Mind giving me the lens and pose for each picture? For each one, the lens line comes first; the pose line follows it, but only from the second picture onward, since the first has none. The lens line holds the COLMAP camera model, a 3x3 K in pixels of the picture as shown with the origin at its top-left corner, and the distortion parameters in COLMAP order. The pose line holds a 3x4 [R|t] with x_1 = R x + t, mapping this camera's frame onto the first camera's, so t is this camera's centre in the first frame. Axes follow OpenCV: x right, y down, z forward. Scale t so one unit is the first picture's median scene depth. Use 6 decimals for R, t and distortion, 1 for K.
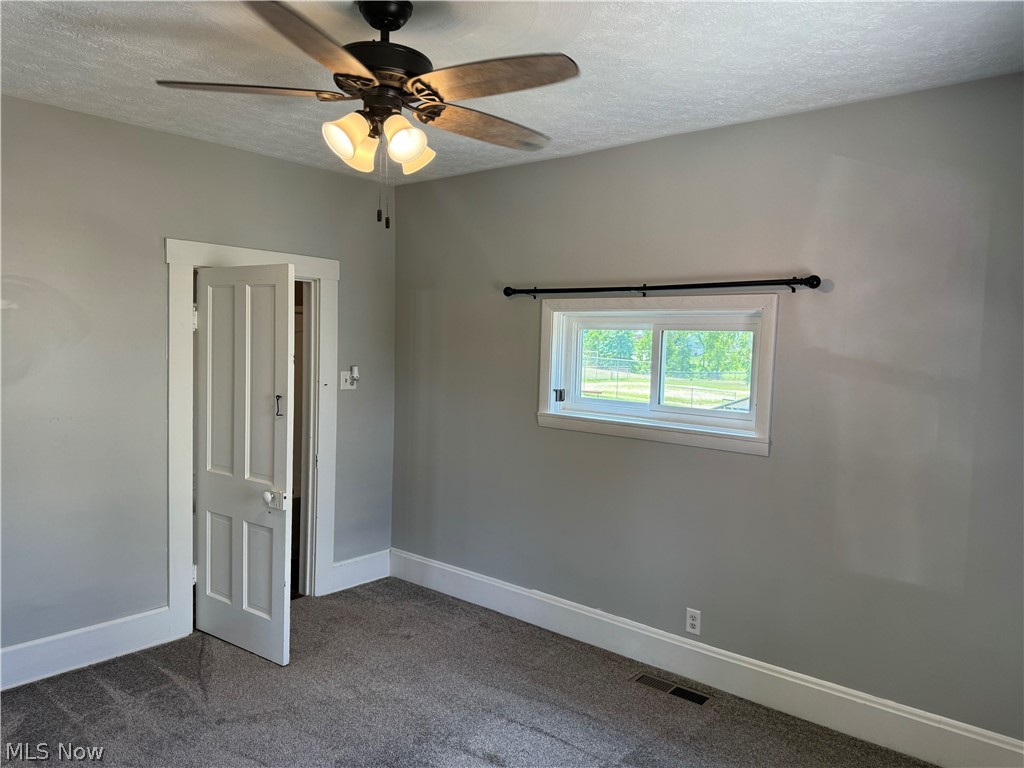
lens RADIAL K [[721.1, 0, 512.0], [0, 721.1, 384.0], [0, 0, 1]] dist [0.067824, -0.081258]
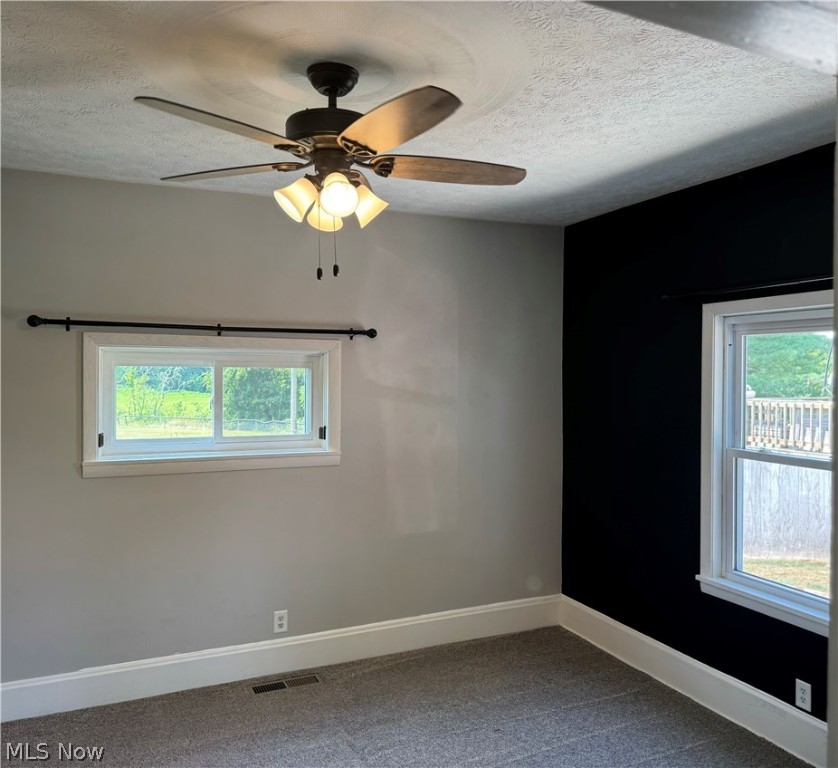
lens RADIAL K [[675.2, 0, 419.0], [0, 675.2, 384.0], [0, 0, 1]] dist [0.121498, -0.147762]
pose [[0.436720, -0.042522, 0.898592, -0.589766], [0.054941, 0.998278, 0.020538, -0.055387], [-0.897918, 0.040400, 0.438305, 0.305577]]
